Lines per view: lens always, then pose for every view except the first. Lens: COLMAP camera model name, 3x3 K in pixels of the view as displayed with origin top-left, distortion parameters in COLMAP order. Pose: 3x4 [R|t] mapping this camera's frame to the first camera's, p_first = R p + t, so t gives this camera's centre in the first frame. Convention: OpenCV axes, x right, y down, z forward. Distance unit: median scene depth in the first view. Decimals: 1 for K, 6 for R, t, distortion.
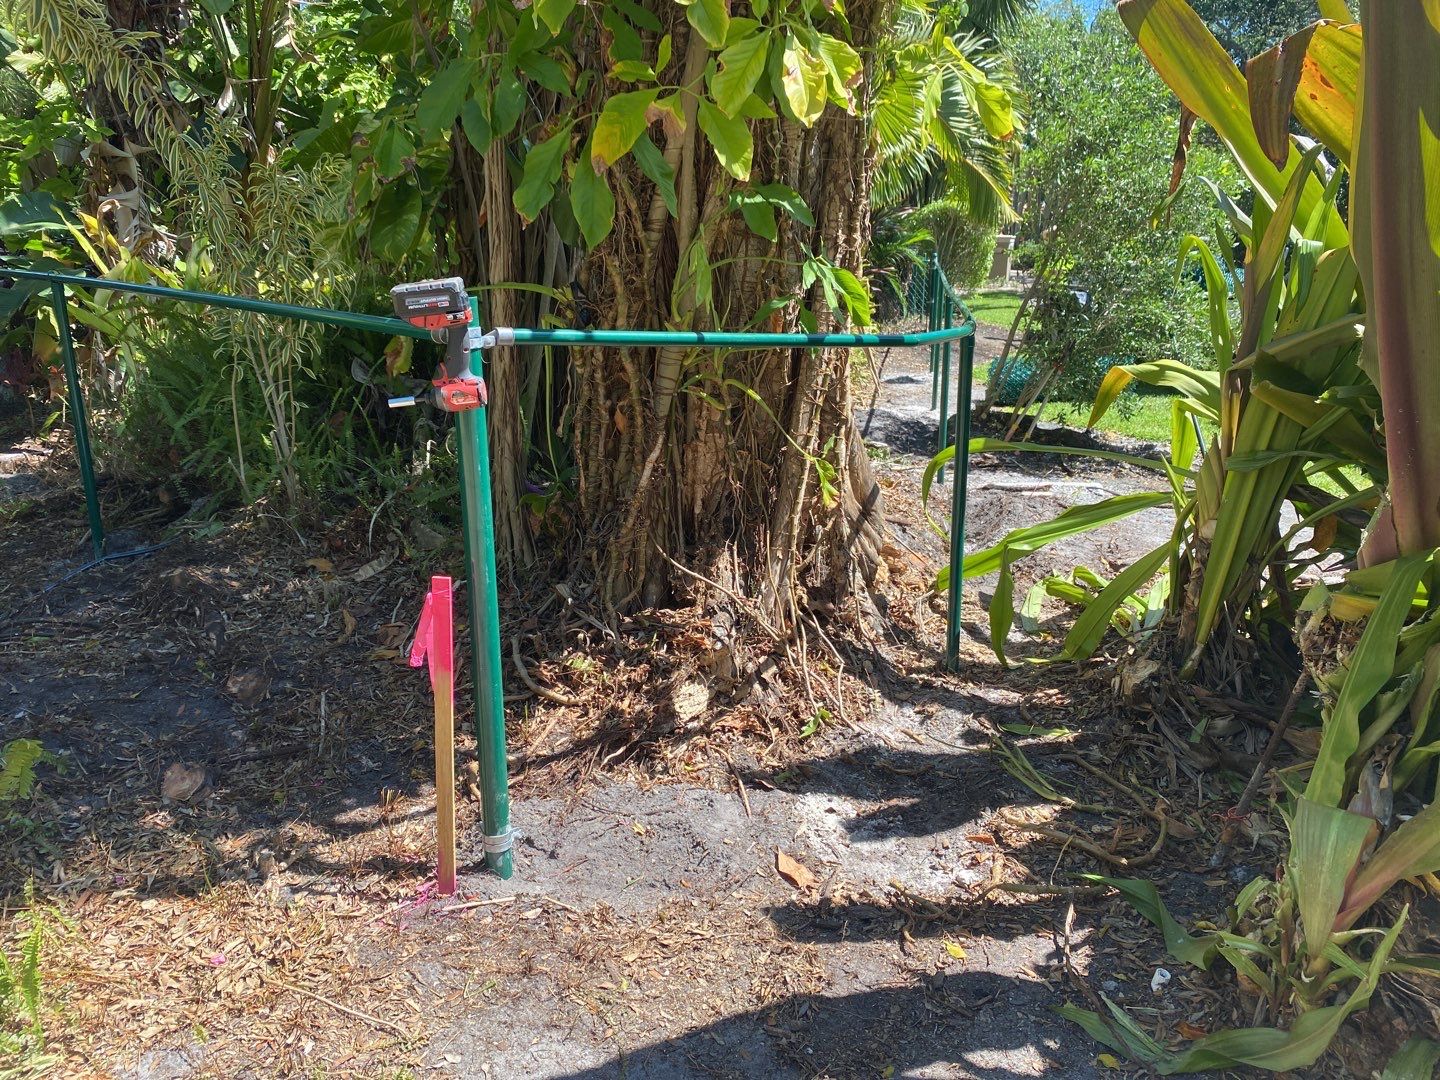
lens RADIAL K [[1143.8, 0, 729.1], [0, 1143.8, 529.4], [0, 0, 1]] dist [0.106802, -0.196189]
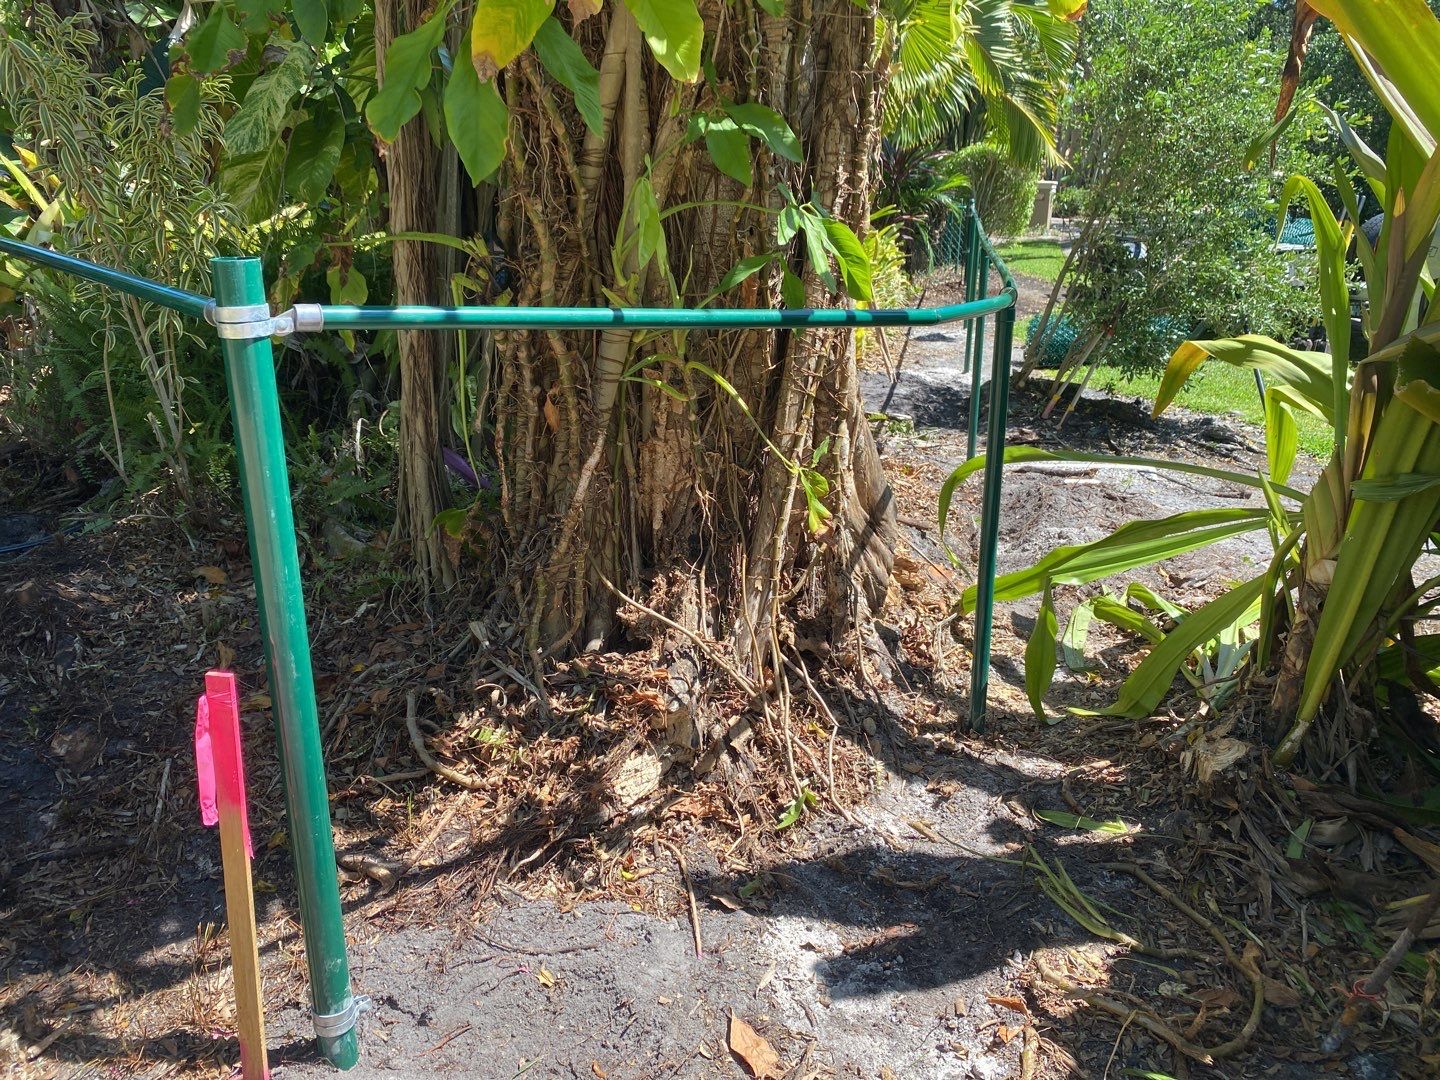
lens RADIAL K [[1177.5, 0, 725.0], [0, 1177.5, 537.2], [0, 0, 1]] dist [0.067287, -0.102906]
pose [[0.999620, 0.014271, -0.023582, 0.042065], [-0.013221, 0.998939, 0.044110, -0.048979], [0.024186, -0.043782, 0.998748, 0.206865]]
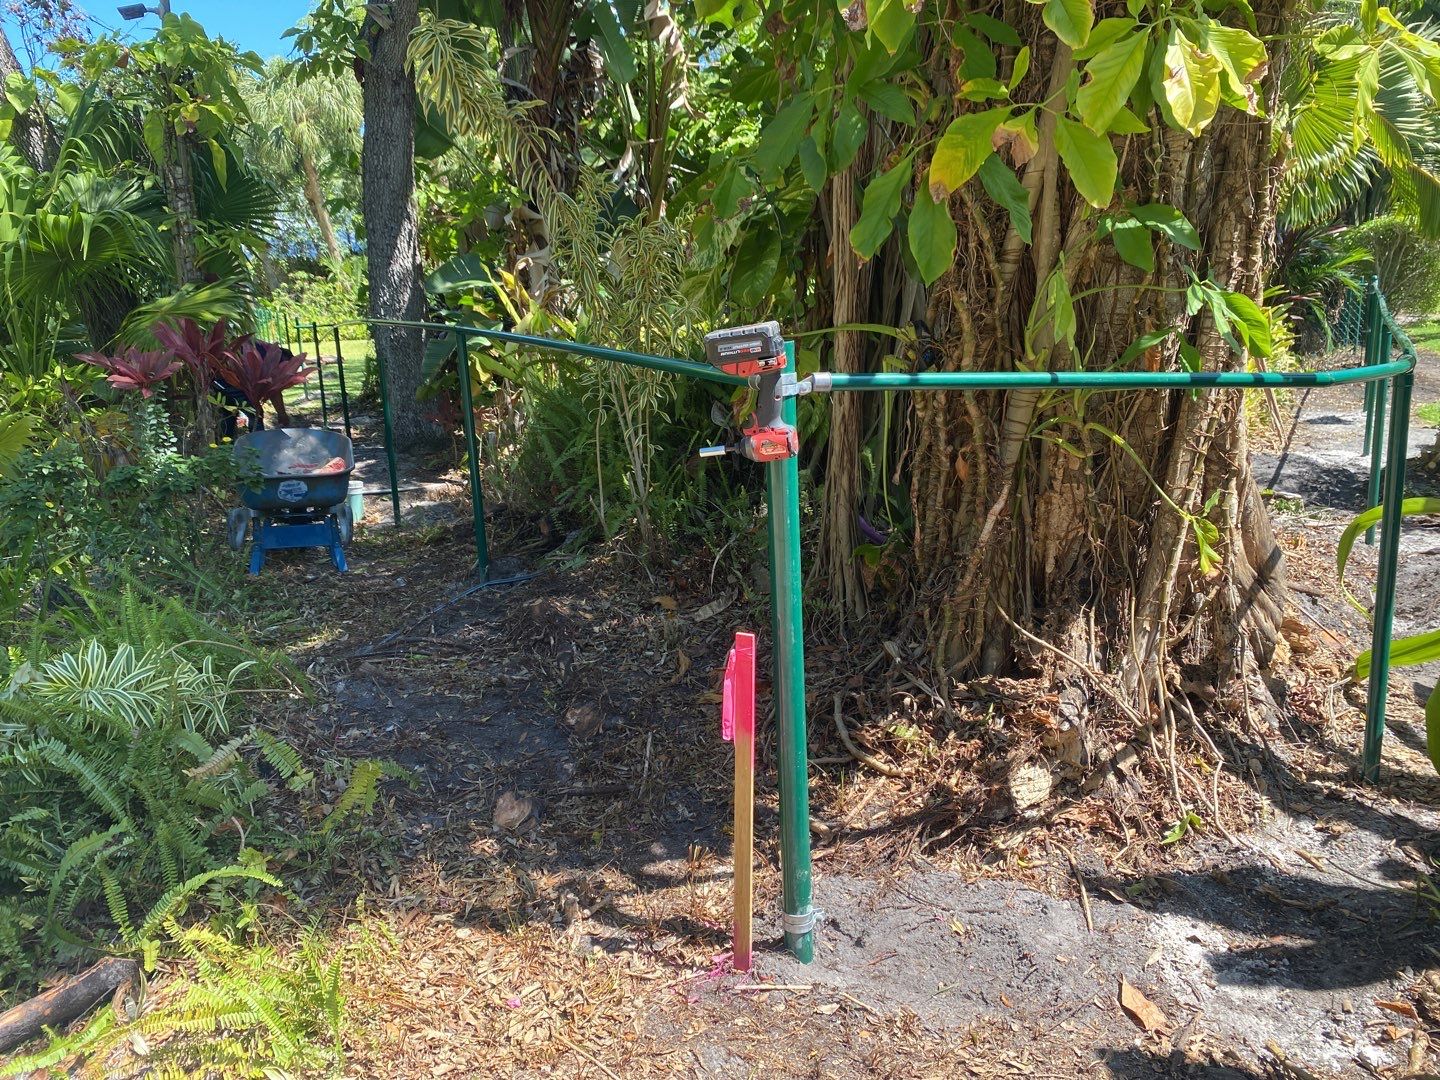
lens RADIAL K [[1158.4, 0, 687.4], [0, 1158.4, 528.8], [0, 0, 1]] dist [0.014221, -0.013545]
pose [[0.937669, 0.037030, -0.345552, 0.020545], [-0.048569, 0.998512, -0.024792, -0.013515], [0.344120, 0.040029, 0.938072, 0.058883]]
